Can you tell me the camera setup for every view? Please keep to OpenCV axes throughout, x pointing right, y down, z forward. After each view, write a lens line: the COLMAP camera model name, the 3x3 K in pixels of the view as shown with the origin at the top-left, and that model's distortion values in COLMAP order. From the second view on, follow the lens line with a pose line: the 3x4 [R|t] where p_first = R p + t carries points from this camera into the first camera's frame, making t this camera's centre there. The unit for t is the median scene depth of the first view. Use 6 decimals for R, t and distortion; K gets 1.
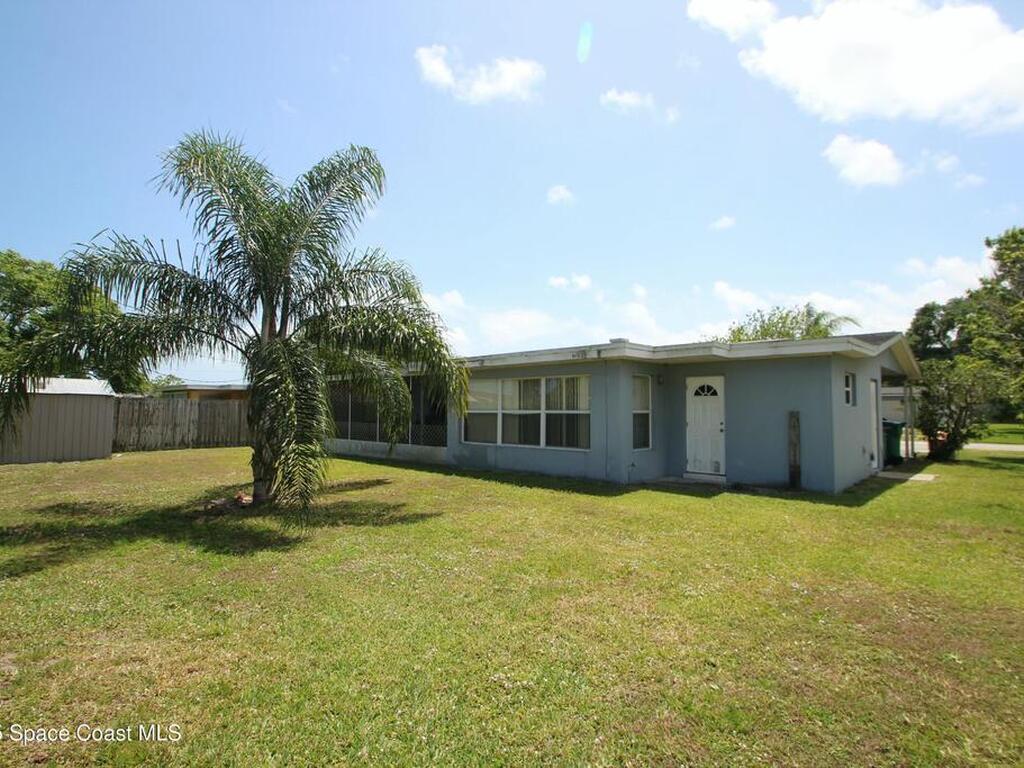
lens RADIAL K [[535.9, 0, 514.5], [0, 535.9, 384.6], [0, 0, 1]] dist [0.011203, -0.005516]
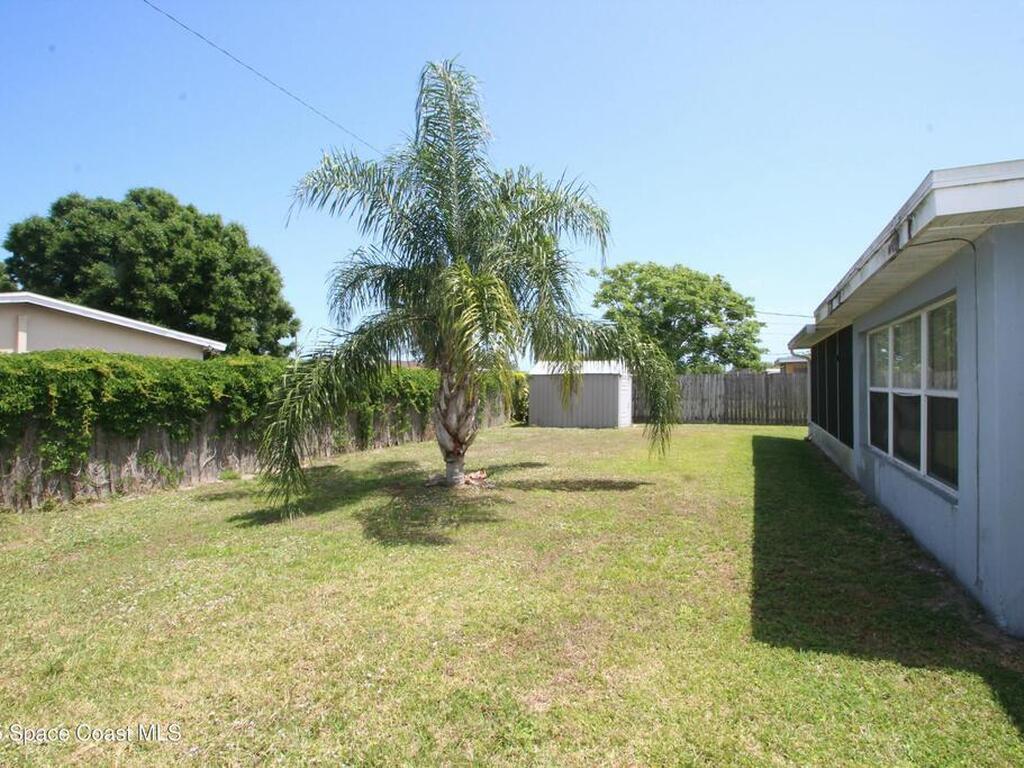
lens RADIAL K [[535.9, 0, 515.4], [0, 535.9, 383.3], [0, 0, 1]] dist [0.011203, -0.005516]
pose [[0.352367, -0.006091, -0.935842, 0.192000], [0.052747, 0.998519, 0.013361, 0.011945], [0.934374, -0.054071, 0.352166, 0.313352]]
